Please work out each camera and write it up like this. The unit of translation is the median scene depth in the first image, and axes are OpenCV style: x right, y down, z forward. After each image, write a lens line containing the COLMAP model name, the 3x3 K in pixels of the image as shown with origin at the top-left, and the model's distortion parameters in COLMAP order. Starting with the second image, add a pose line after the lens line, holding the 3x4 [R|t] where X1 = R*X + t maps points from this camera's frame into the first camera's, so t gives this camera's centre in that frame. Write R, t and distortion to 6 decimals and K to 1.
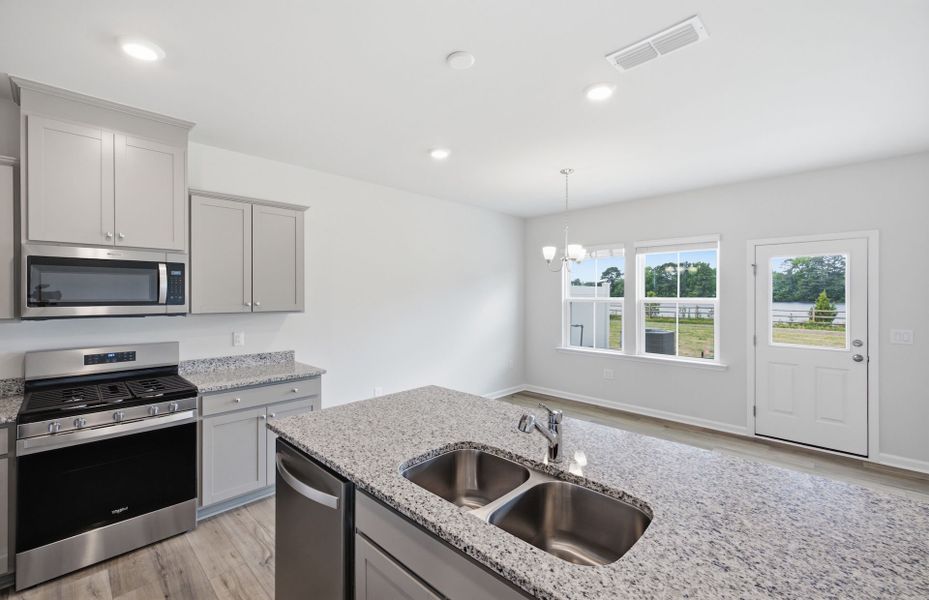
lens RADIAL K [[392.9, 0, 458.3], [0, 392.9, 296.7], [0, 0, 1]] dist [0.006672, -0.002729]
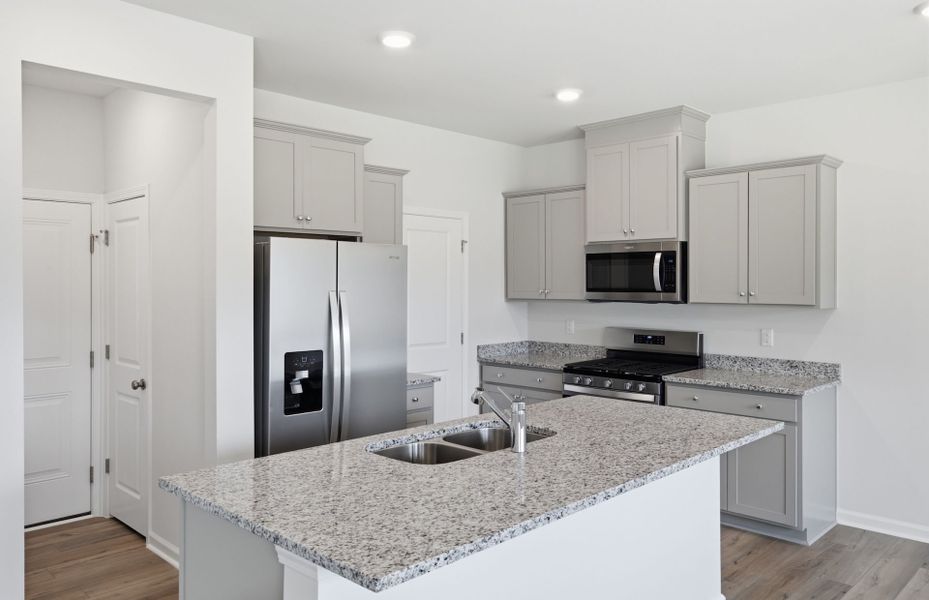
lens RADIAL K [[703.7, 0, 455.8], [0, 703.7, 283.8], [0, 0, 1]] dist [-0.008883, 0.025462]
pose [[-0.002734, 0.003108, -0.999991, 0.908728], [-0.003947, 0.999987, 0.003119, -0.004459], [0.999988, 0.003955, -0.002722, 0.383267]]
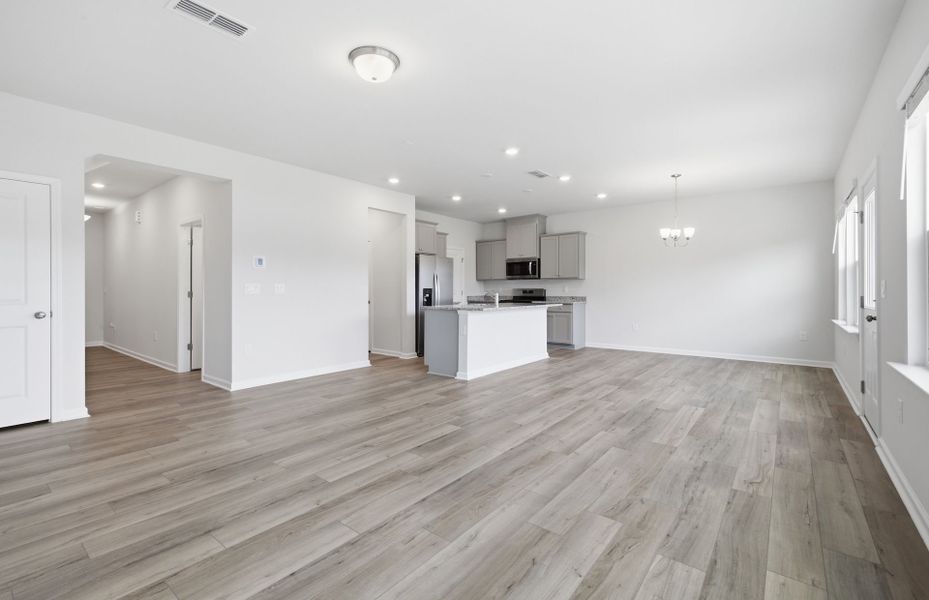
lens RADIAL K [[405.6, 0, 458.3], [0, 405.6, 290.3], [0, 0, 1]] dist [-0.014464, -0.000591]
pose [[0.099185, 0.001175, -0.995068, 1.969537], [-0.002860, 0.999996, 0.000896, 0.115487], [0.995065, 0.002757, 0.099188, 0.085939]]
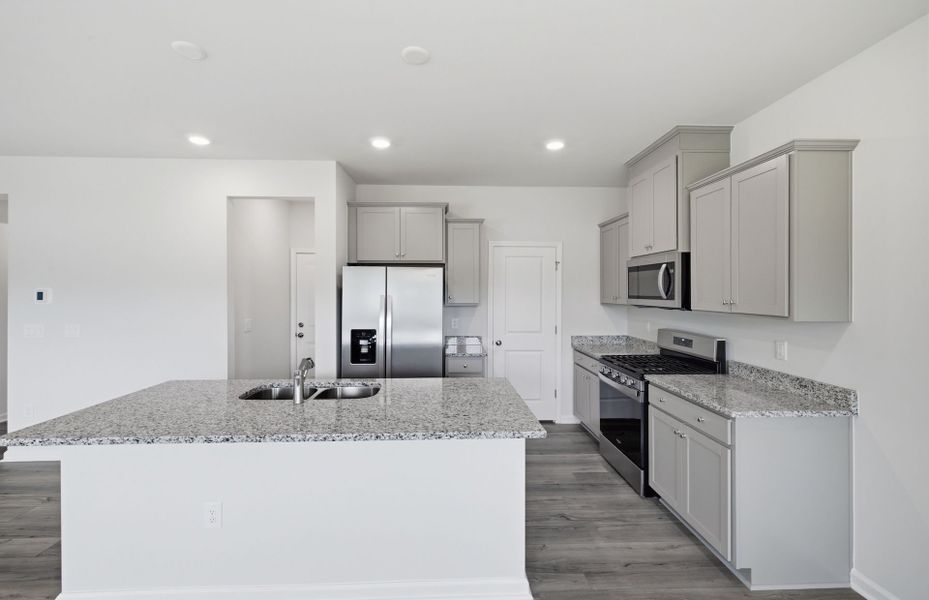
lens RADIAL K [[392.9, 0, 460.3], [0, 392.9, 290.5], [0, 0, 1]] dist [0.006672, -0.002729]
pose [[-0.687768, -0.001260, -0.725930, 0.410554], [-0.002082, 0.999998, 0.000237, -0.004098], [0.725928, 0.001674, -0.687769, 1.112706]]
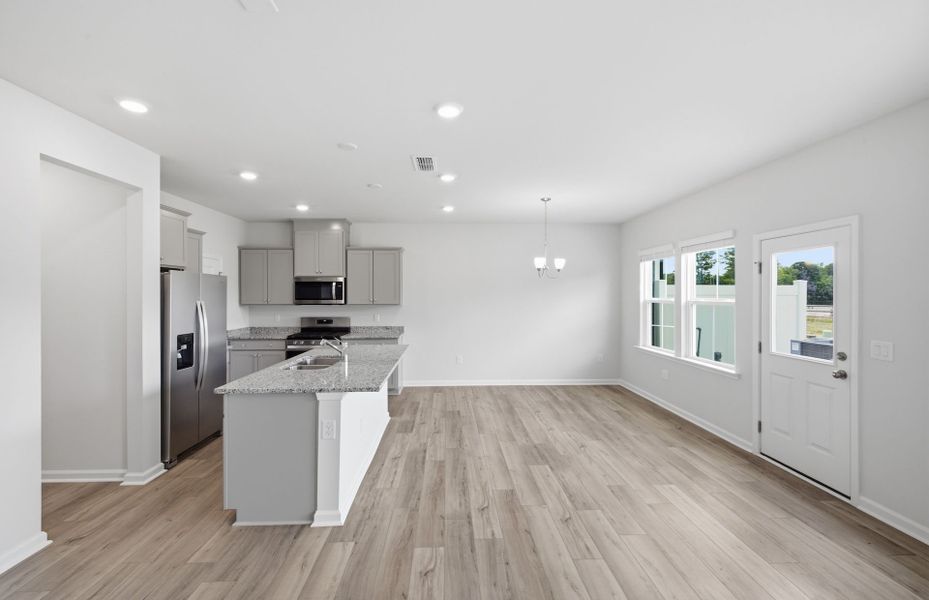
lens RADIAL K [[392.9, 0, 462.5], [0, 392.9, 295.4], [0, 0, 1]] dist [0.006672, -0.002729]
pose [[0.728306, 0.001516, -0.685250, 1.141813], [-0.002422, 0.999997, -0.000361, -0.005488], [0.685248, 0.001923, 0.728307, -0.142060]]
